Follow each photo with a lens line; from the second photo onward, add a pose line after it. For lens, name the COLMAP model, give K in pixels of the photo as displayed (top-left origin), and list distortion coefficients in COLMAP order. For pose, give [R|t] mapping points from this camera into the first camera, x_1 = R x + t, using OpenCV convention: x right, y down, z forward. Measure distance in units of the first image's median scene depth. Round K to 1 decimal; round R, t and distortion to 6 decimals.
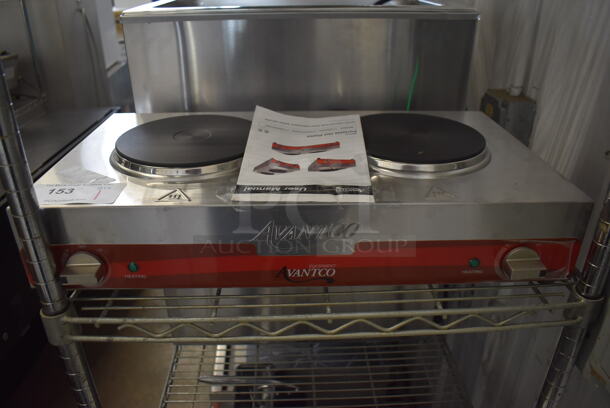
lens RADIAL K [[473.6, 0, 305.0], [0, 473.6, 204.0], [0, 0, 1]] dist [-0.100300, 0.006849]
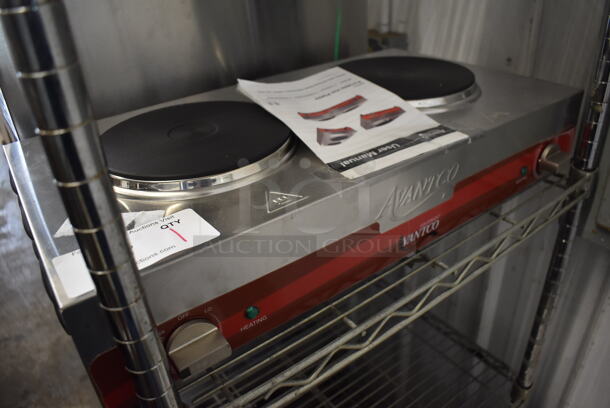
lens RADIAL K [[473.6, 0, 305.0], [0, 473.6, 204.0], [0, 0, 1]] dist [-0.100300, 0.006849]
pose [[0.821696, -0.325312, 0.467962, -0.531859], [0.307396, 0.944392, 0.116754, -0.074942], [-0.479921, 0.047913, 0.876003, 0.284321]]
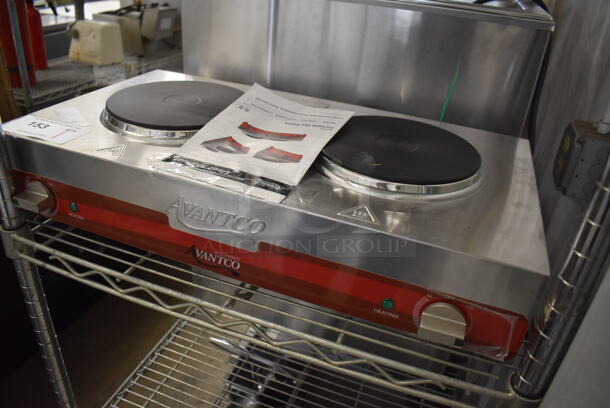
lens RADIAL K [[473.6, 0, 305.0], [0, 473.6, 204.0], [0, 0, 1]] dist [-0.100300, 0.006849]
pose [[0.921370, 0.248060, -0.299239, 0.400193], [-0.240735, 0.968626, 0.061726, -0.060182], [0.305163, 0.015165, 0.952179, 0.130394]]
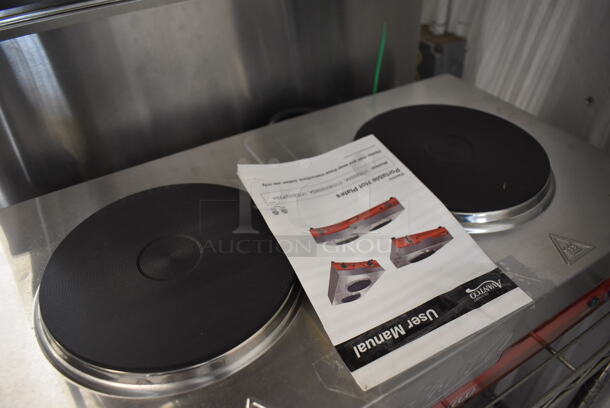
lens RADIAL K [[473.6, 0, 305.0], [0, 473.6, 204.0], [0, 0, 1]] dist [-0.100300, 0.006849]
pose [[0.876568, -0.317339, 0.361835, -0.311066], [0.242784, 0.940716, 0.236875, -0.334860], [-0.415554, -0.119790, 0.901646, 0.456609]]
